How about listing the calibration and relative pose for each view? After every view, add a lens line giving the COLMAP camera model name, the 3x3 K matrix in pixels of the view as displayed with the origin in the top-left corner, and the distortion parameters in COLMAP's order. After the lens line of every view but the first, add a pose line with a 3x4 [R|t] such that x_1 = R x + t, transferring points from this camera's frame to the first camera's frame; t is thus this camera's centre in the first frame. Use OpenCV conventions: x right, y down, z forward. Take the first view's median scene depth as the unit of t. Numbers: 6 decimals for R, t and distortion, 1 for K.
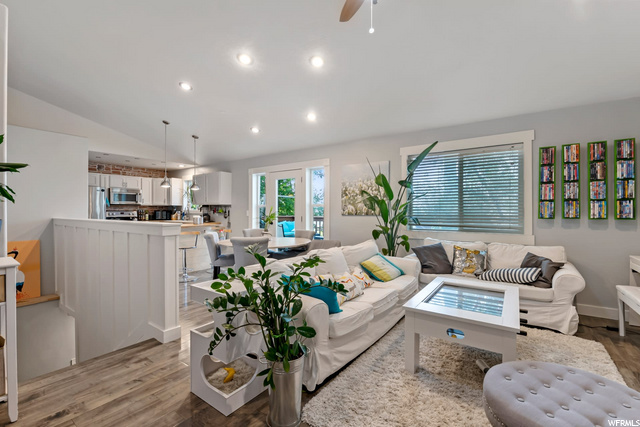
lens RADIAL K [[282.9, 0, 317.3], [0, 282.9, 211.5], [0, 0, 1]] dist [0.001402, -0.006018]
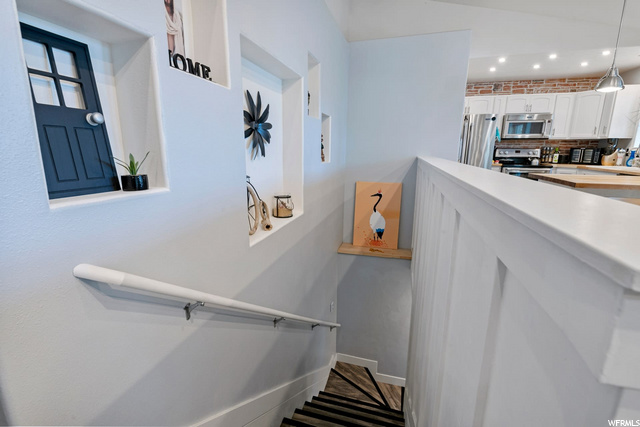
lens RADIAL K [[282.9, 0, 317.3], [0, 282.9, 211.5], [0, 0, 1]] dist [0.001402, -0.006018]
pose [[0.320786, 0.203729, -0.924981, -0.172760], [-0.004504, 0.976910, 0.213604, 0.003966], [0.947141, -0.064355, 0.314297, 0.302926]]
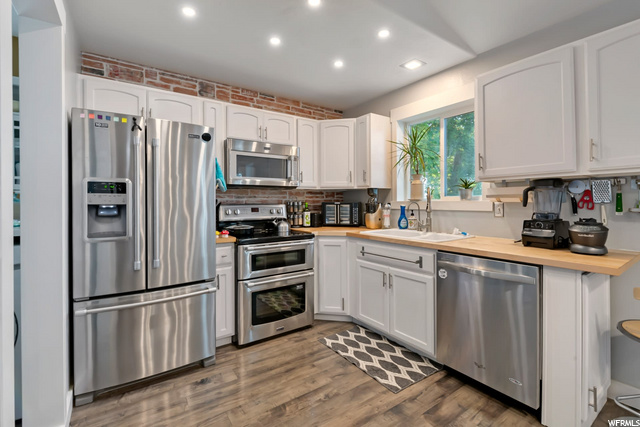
lens RADIAL K [[289.8, 0, 318.4], [0, 289.8, 199.7], [0, 0, 1]] dist [-0.000227, -0.000146]
pose [[0.942786, -0.007018, -0.333325, -0.488525], [0.003739, 0.999938, -0.010477, -0.002919], [0.333378, 0.008631, 0.942754, 0.672609]]
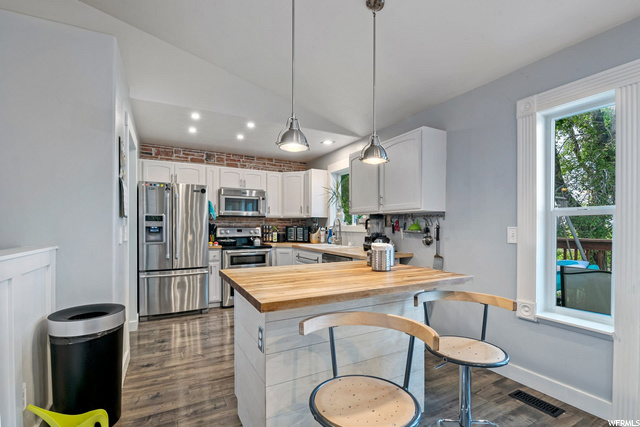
lens RADIAL K [[289.7, 0, 317.5], [0, 289.7, 223.3], [0, 0, 1]] dist [-0.000517, 0.000103]
pose [[0.899587, -0.003073, -0.436731, -0.268665], [-0.002209, 0.999930, -0.011585, -0.002684], [0.436736, 0.011386, 0.899518, 0.519123]]
